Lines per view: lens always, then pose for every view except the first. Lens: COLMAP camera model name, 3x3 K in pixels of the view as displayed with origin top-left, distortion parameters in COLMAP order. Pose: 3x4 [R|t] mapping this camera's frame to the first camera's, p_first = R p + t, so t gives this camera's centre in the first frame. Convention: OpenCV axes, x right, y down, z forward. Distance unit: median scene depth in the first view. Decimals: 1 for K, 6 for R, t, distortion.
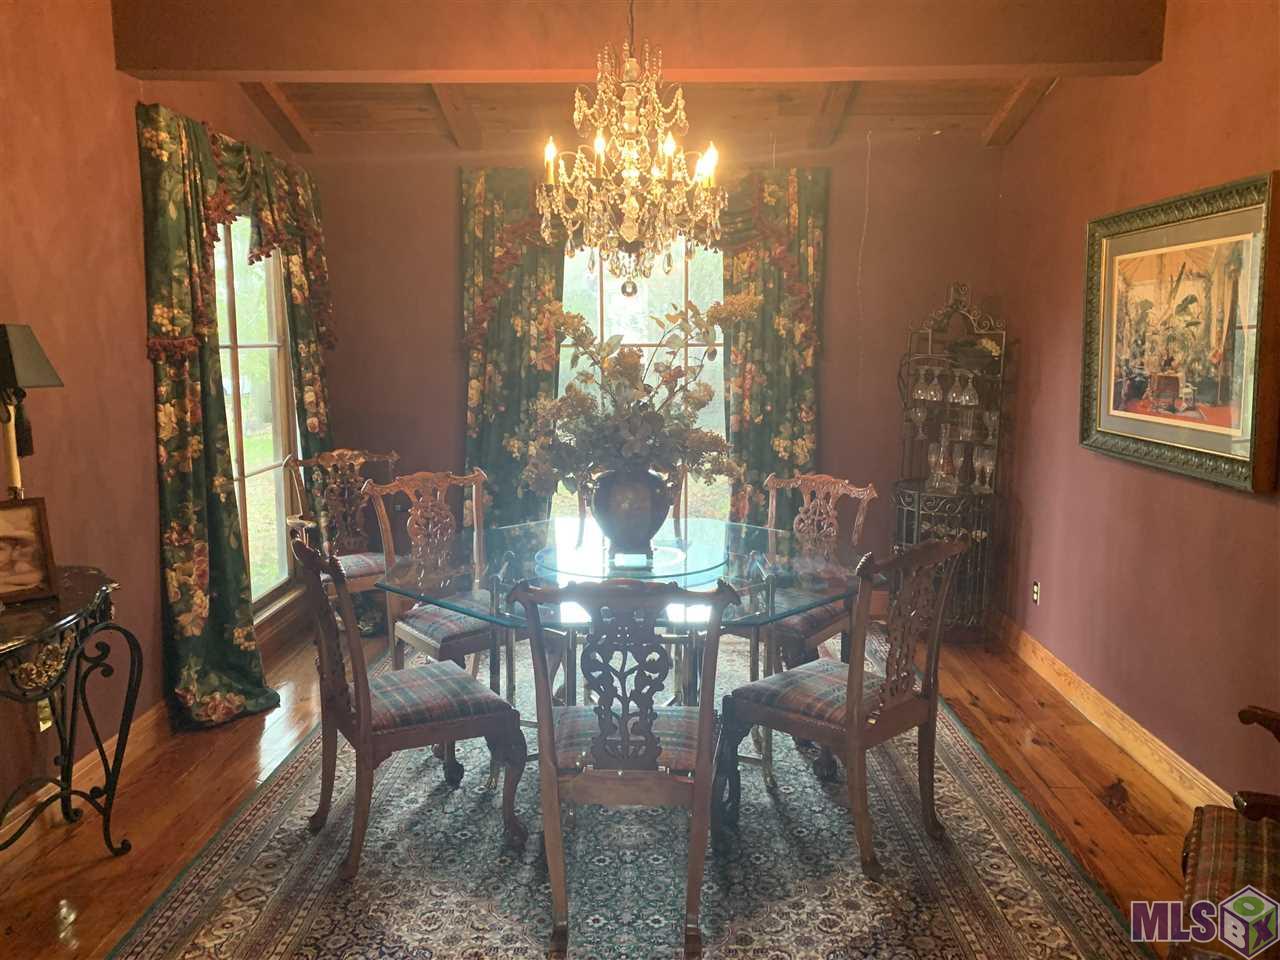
lens RADIAL K [[990.1, 0, 641.2], [0, 990.1, 475.3], [0, 0, 1]] dist [0.029548, 0.002348]
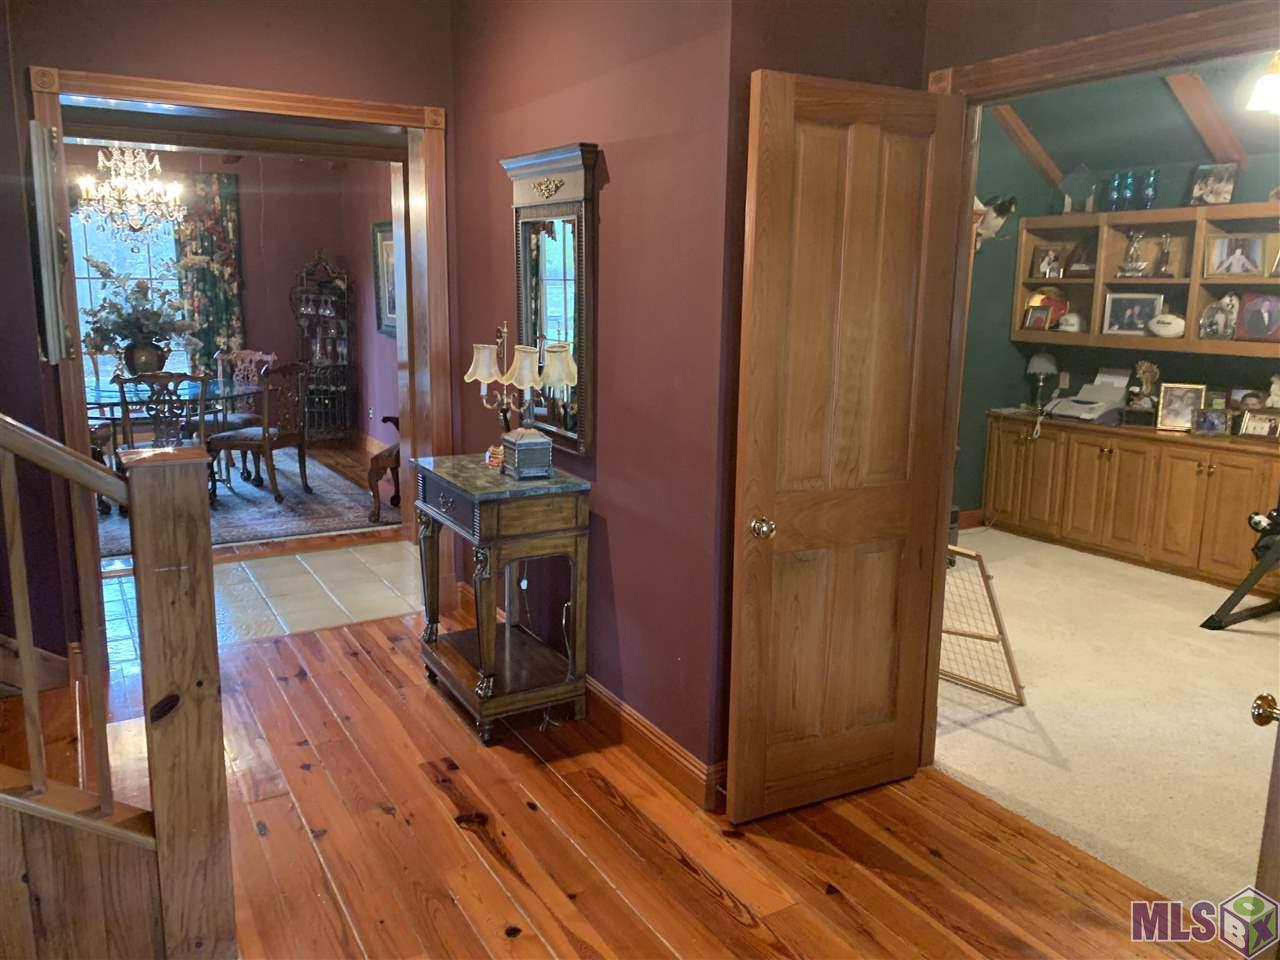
lens RADIAL K [[990.1, 0, 638.5], [0, 990.1, 472.8], [0, 0, 1]] dist [0.029548, 0.002348]
pose [[0.855530, -0.081834, 0.511245, -0.139277], [0.052690, 0.996065, 0.071266, 0.112924], [-0.515065, -0.034033, 0.856475, -0.843037]]
